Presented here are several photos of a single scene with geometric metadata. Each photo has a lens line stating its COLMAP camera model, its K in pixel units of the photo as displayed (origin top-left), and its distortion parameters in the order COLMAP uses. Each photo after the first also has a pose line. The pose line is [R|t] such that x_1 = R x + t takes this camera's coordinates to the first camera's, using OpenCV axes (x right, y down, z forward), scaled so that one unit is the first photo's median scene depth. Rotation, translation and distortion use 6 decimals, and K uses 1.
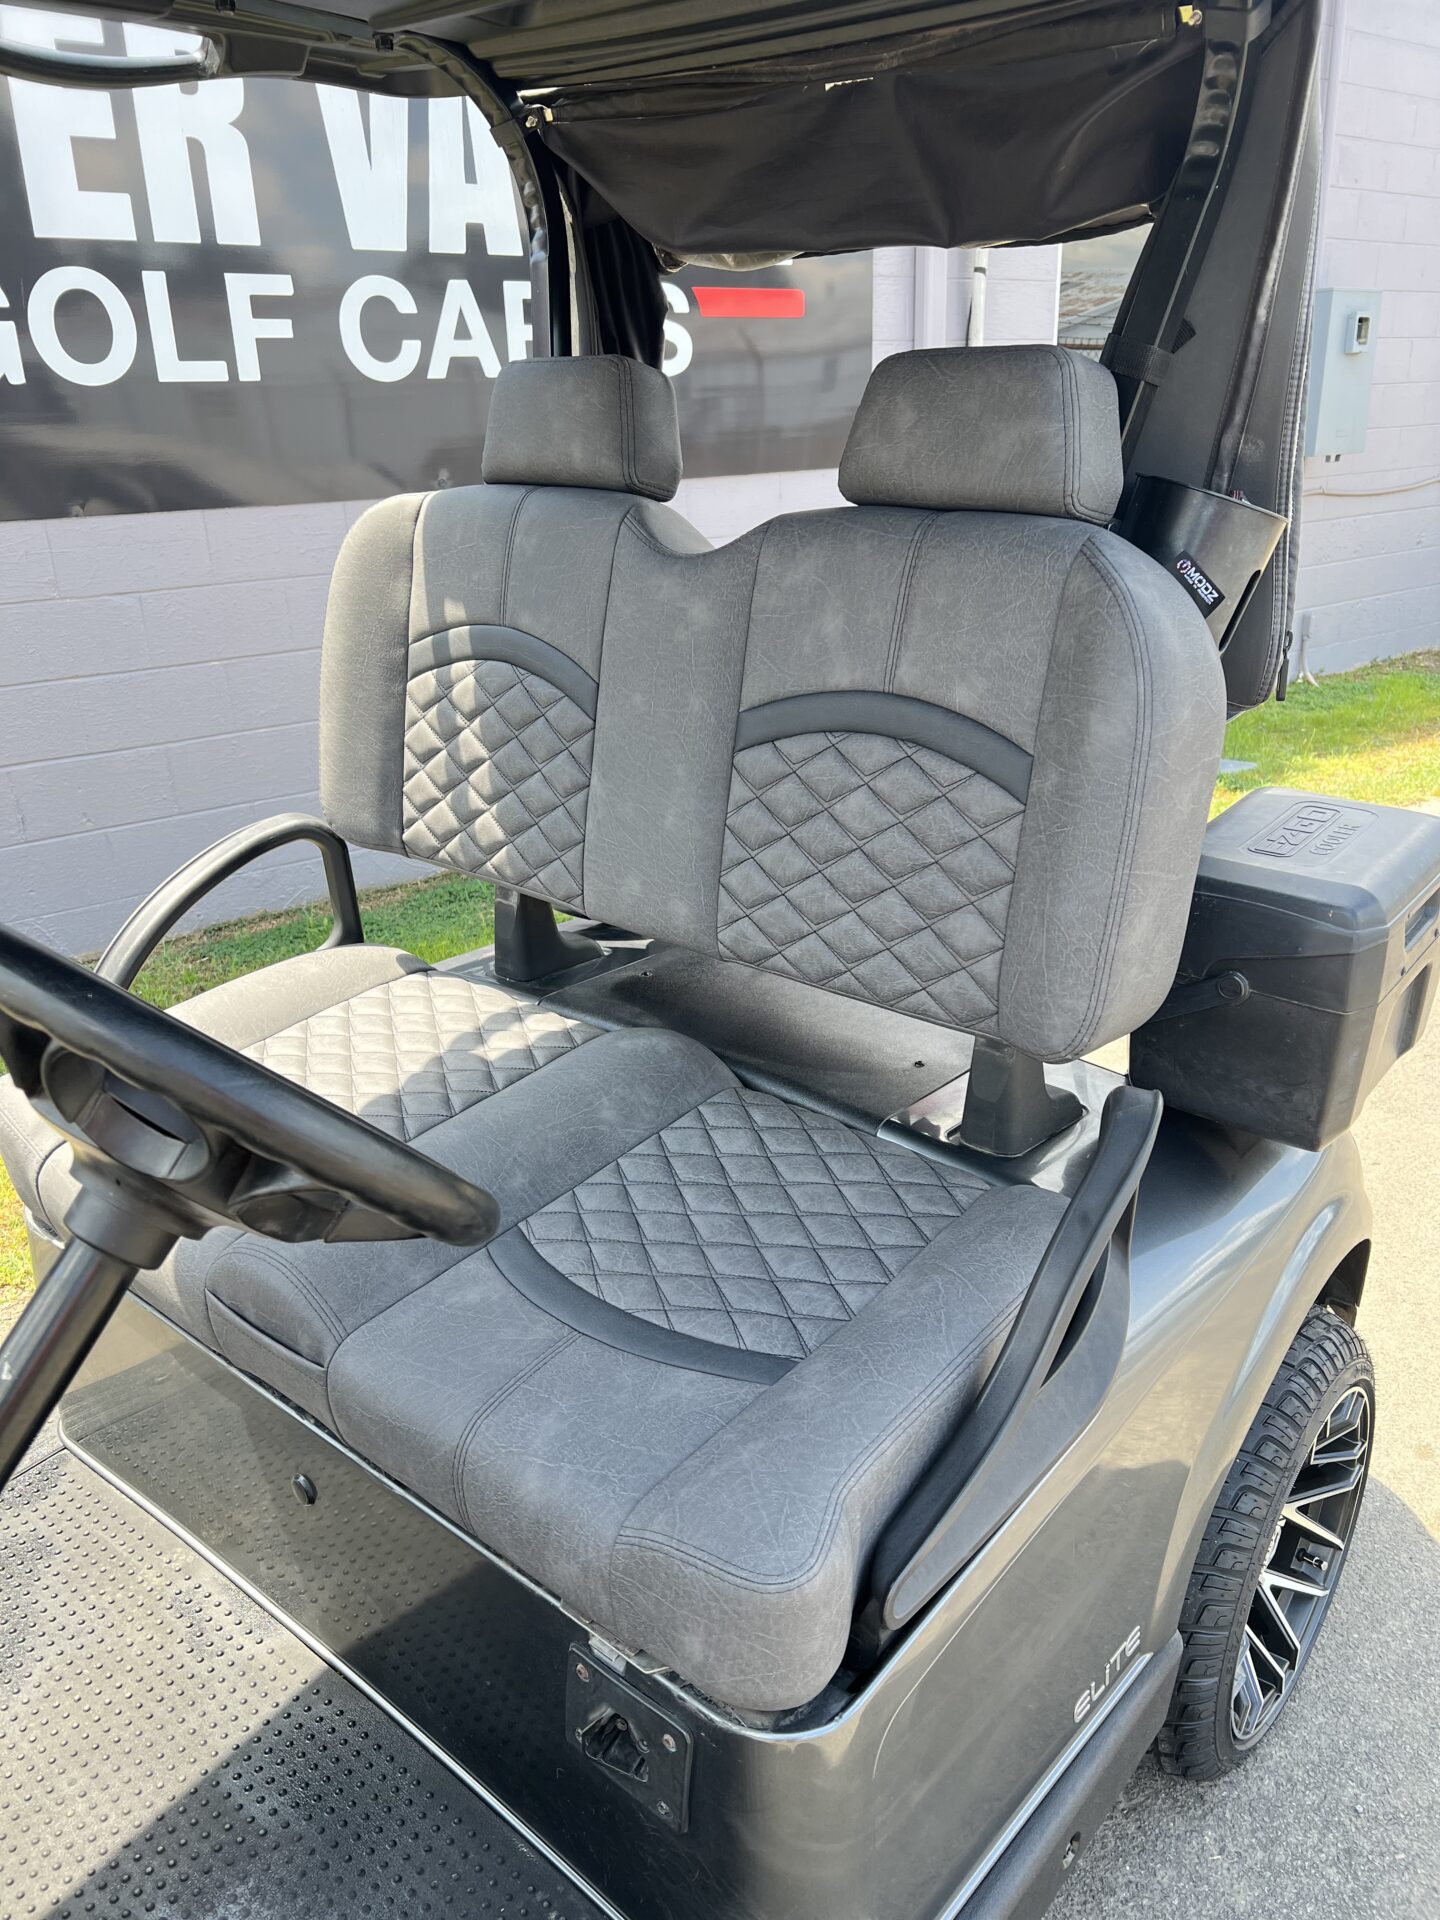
lens RADIAL K [[1452.3, 0, 710.9], [0, 1452.3, 965.8], [0, 0, 1]] dist [0.032263, -0.008803]
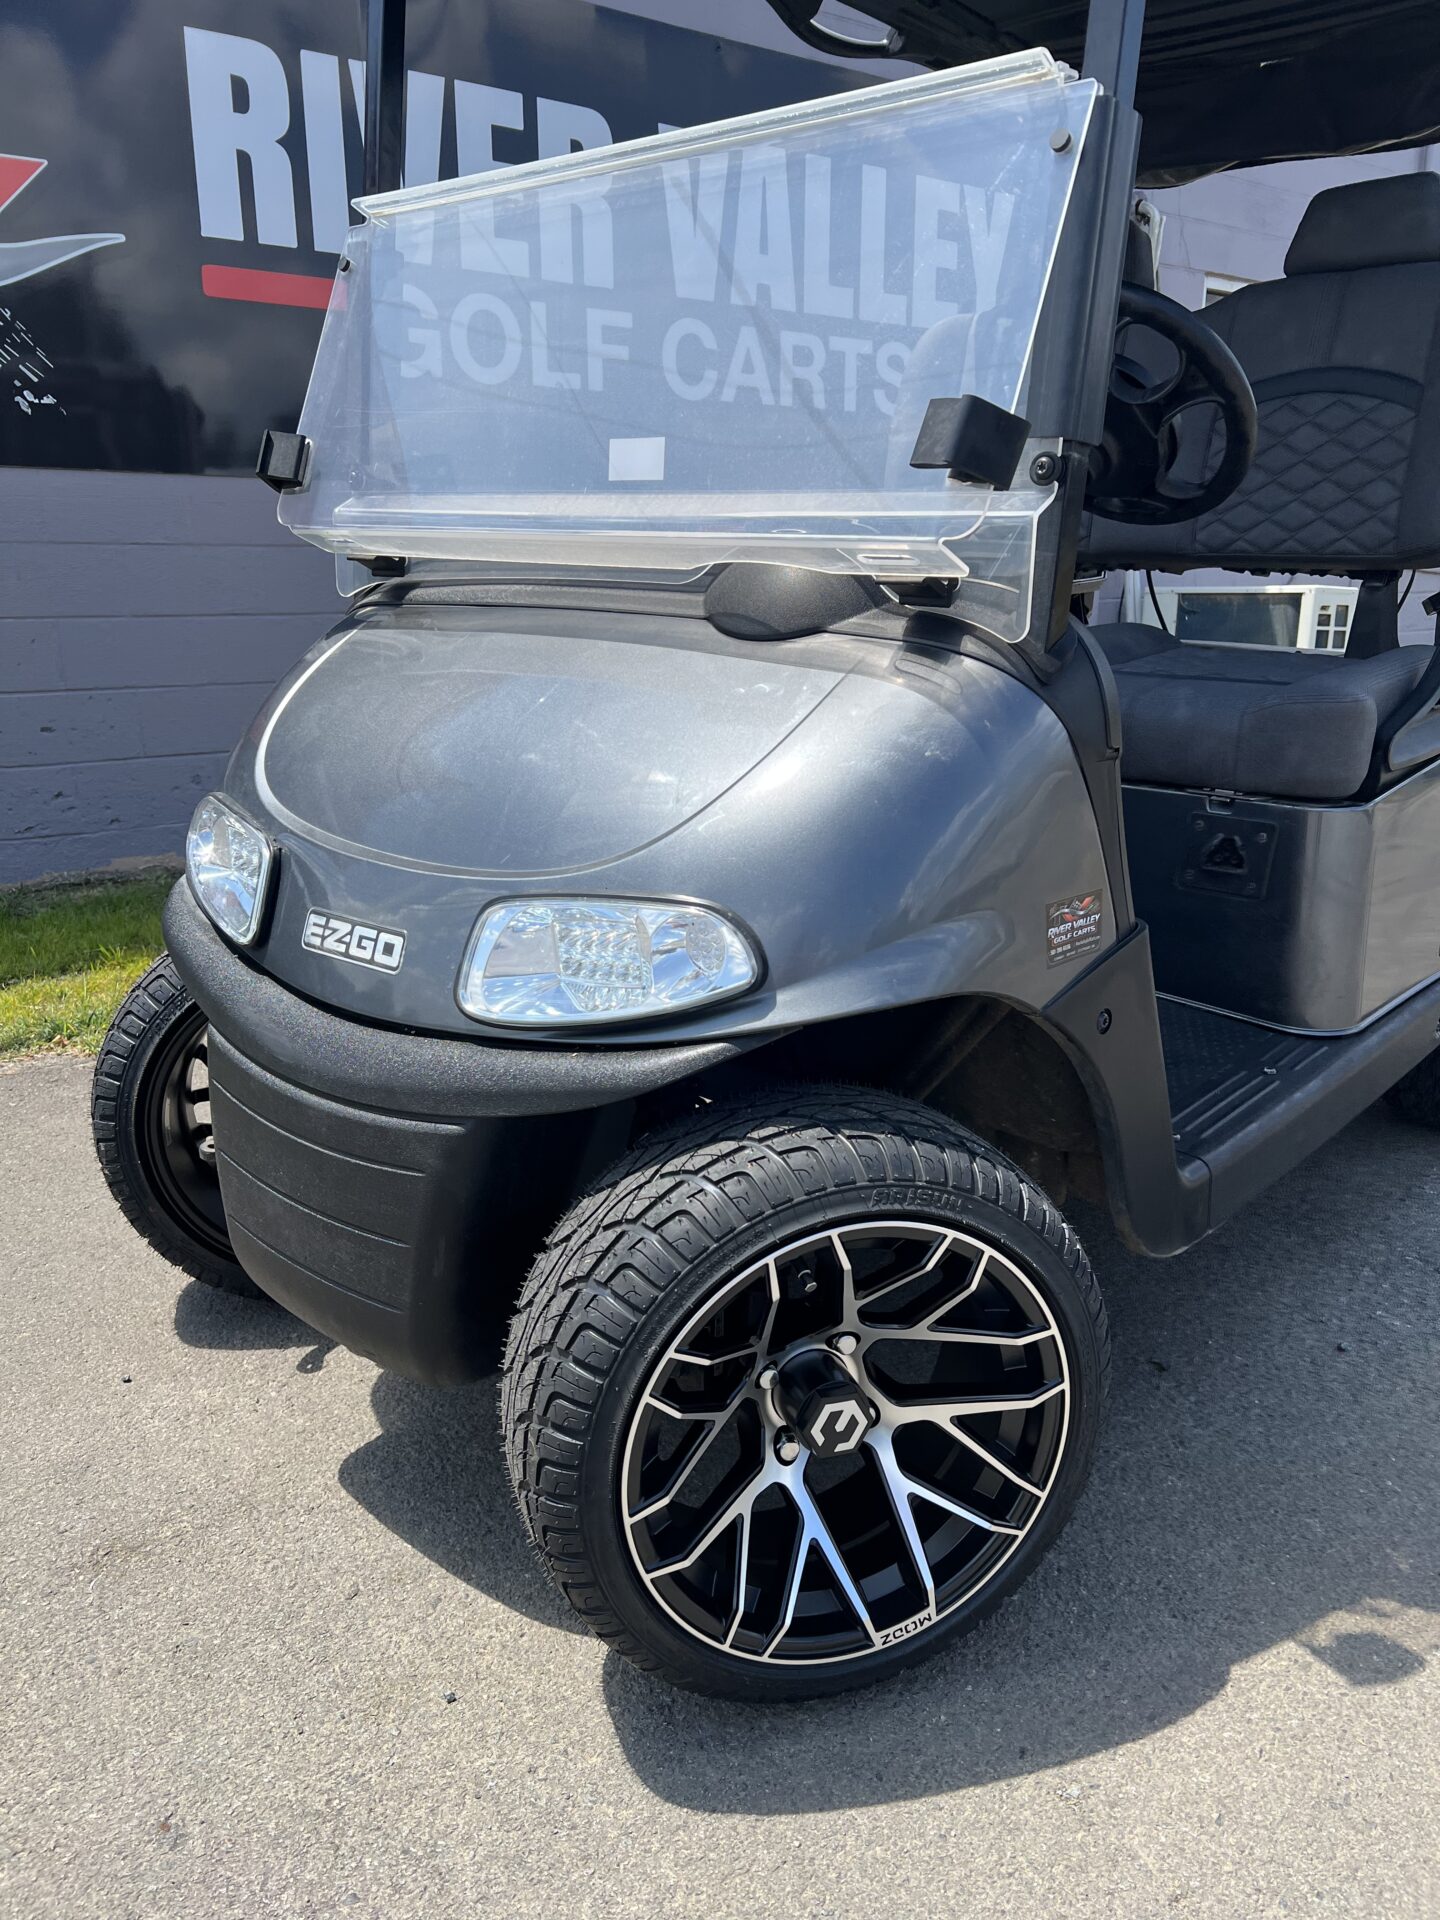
lens RADIAL K [[1452.3, 0, 734.3], [0, 1452.3, 959.2], [0, 0, 1]] dist [0.032263, -0.008803]
pose [[0.999430, 0.033241, -0.005884, -0.181432], [-0.033683, 0.993532, -0.108439, 0.239556], [0.002241, 0.108576, 0.994086, -0.220346]]
